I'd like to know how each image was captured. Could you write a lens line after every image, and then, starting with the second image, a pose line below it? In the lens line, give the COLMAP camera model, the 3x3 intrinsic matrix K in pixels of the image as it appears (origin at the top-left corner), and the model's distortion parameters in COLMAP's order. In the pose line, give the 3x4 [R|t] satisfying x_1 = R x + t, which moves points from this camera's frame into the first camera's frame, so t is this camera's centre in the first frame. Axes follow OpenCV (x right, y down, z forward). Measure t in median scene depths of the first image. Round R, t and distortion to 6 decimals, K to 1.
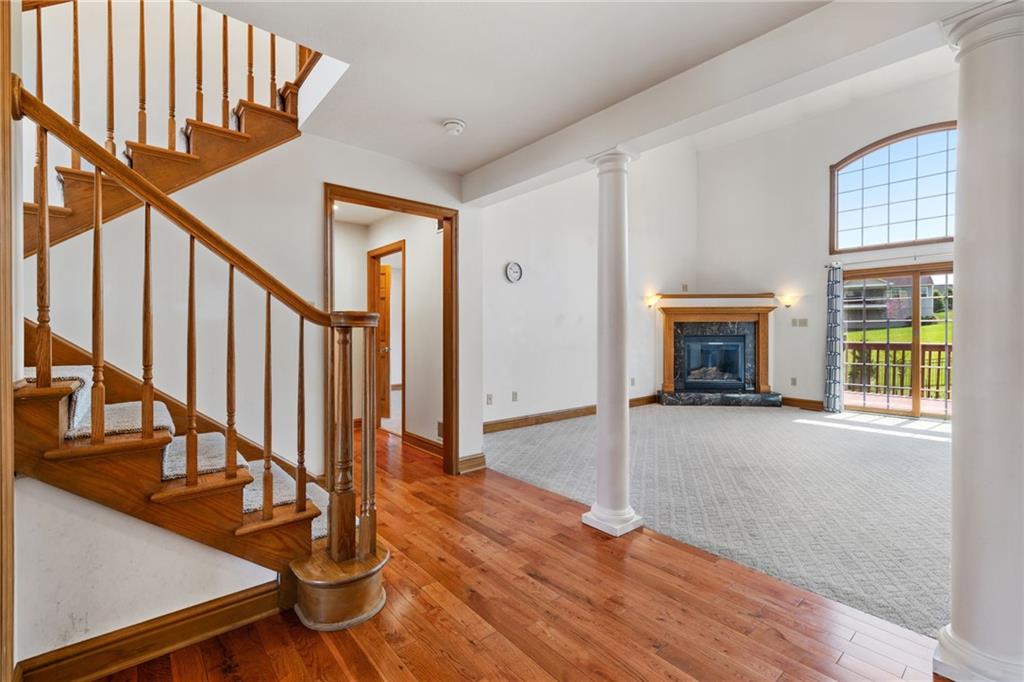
lens RADIAL K [[438.7, 0, 514.5], [0, 438.7, 341.3], [0, 0, 1]] dist [0.004739, -0.000461]
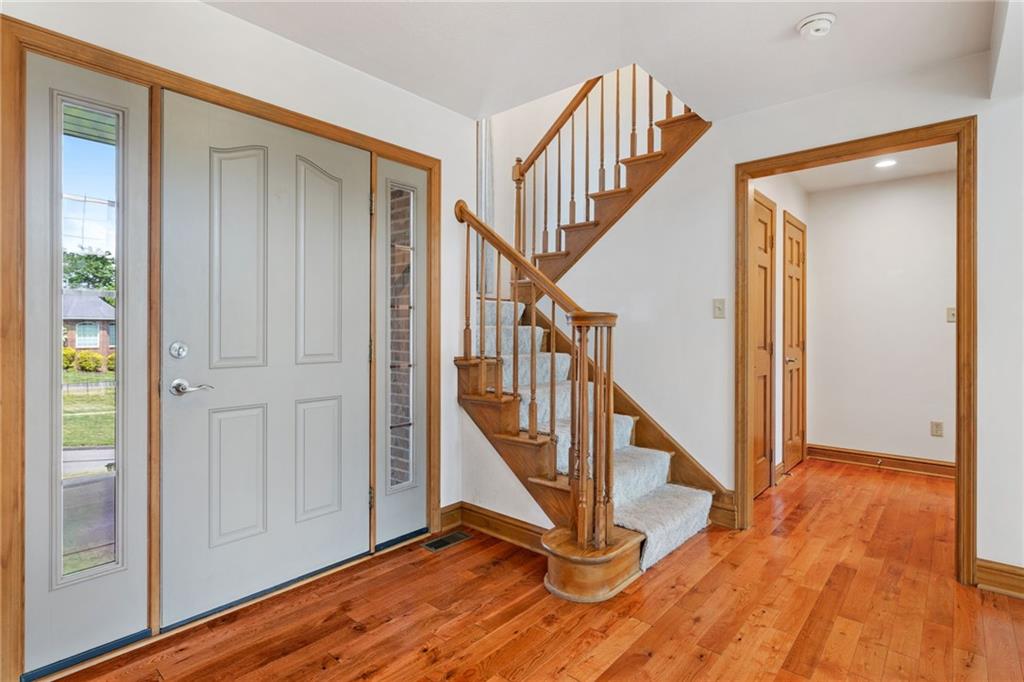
lens RADIAL K [[506.6, 0, 515.7], [0, 506.6, 330.0], [0, 0, 1]] dist [-0.000848, 0.000054]
pose [[0.164477, 0.000503, -0.986381, 0.613624], [-0.019511, 0.999806, -0.002744, -0.013814], [0.986188, 0.019696, 0.164455, 0.468847]]
